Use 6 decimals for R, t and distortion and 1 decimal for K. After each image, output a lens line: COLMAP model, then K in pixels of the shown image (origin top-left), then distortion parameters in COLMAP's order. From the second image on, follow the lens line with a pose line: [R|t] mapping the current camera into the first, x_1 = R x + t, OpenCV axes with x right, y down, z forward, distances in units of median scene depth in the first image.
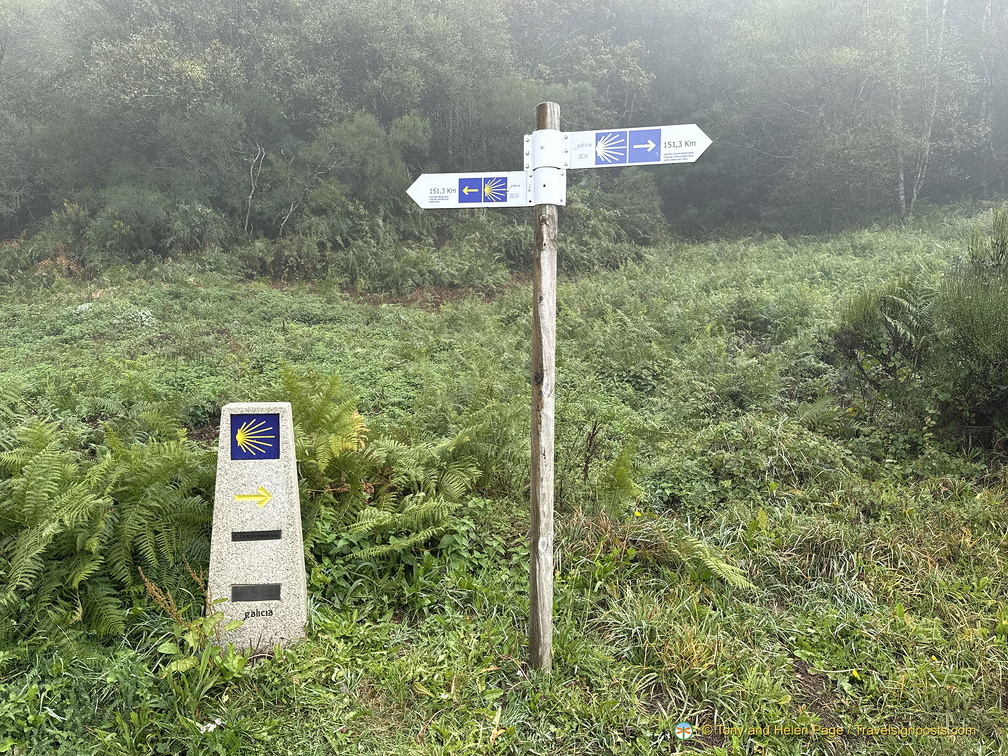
lens RADIAL K [[772.3, 0, 504.0], [0, 772.3, 378.0], [0, 0, 1]] dist [0.180161, -0.349118]
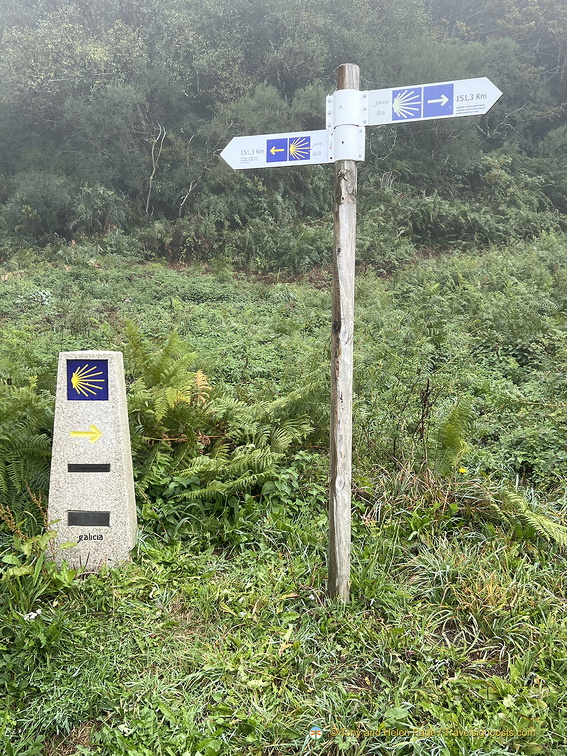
lens RADIAL K [[852.4, 0, 283.5], [0, 852.4, 378.0], [0, 0, 1]] dist [0.170006, -0.492984]
pose [[0.982946, 0.006808, -0.183770, 0.156265], [-0.005807, 0.999965, 0.005988, 0.053601], [0.183805, -0.004819, 0.982951, -0.132150]]
